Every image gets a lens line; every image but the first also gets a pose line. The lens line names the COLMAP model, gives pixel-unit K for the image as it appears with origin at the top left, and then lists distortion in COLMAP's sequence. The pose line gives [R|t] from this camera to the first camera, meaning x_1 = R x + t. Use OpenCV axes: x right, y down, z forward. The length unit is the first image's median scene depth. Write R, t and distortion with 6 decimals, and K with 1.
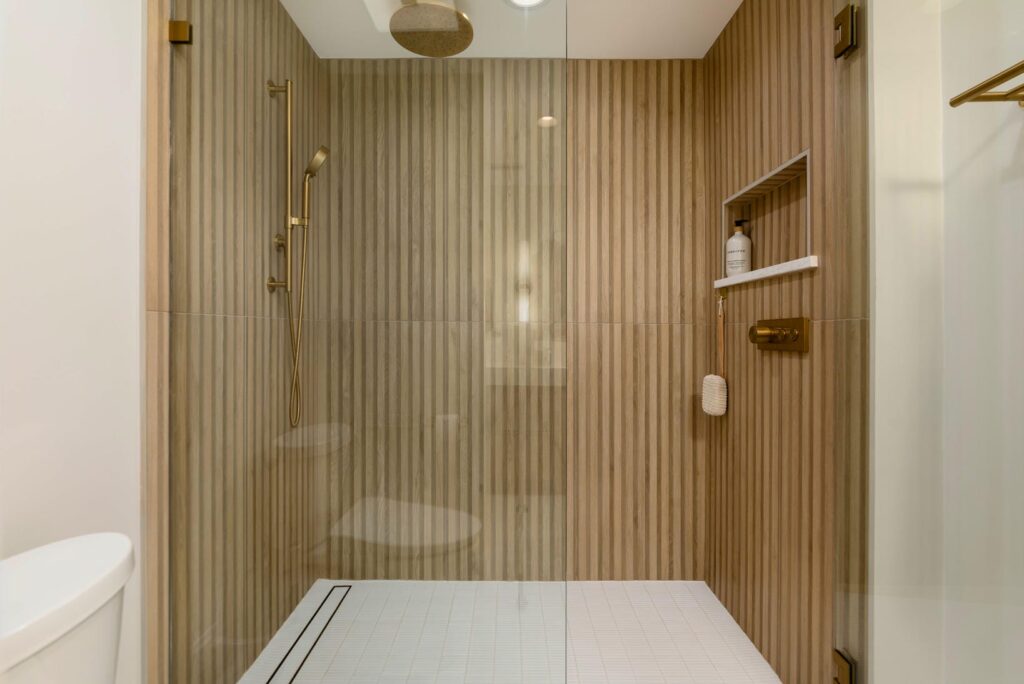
lens RADIAL K [[466.2, 0, 511.0], [0, 466.2, 331.4], [0, 0, 1]] dist [-0.000880, -0.000117]
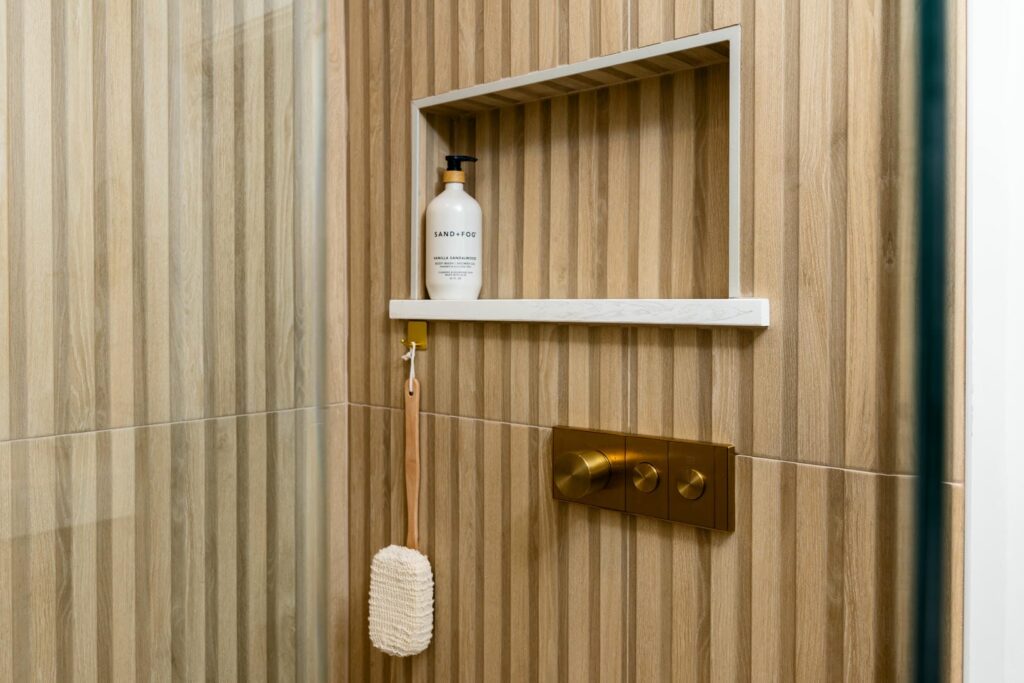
lens RADIAL K [[836.0, 0, 512.8], [0, 836.0, 313.0], [0, 0, 1]] dist [0.003544, 0.003482]
pose [[0.656921, -0.014933, 0.753812, -0.024553], [0.001078, 0.999821, 0.018866, -0.123142], [-0.753959, -0.011581, 0.656820, 0.517304]]
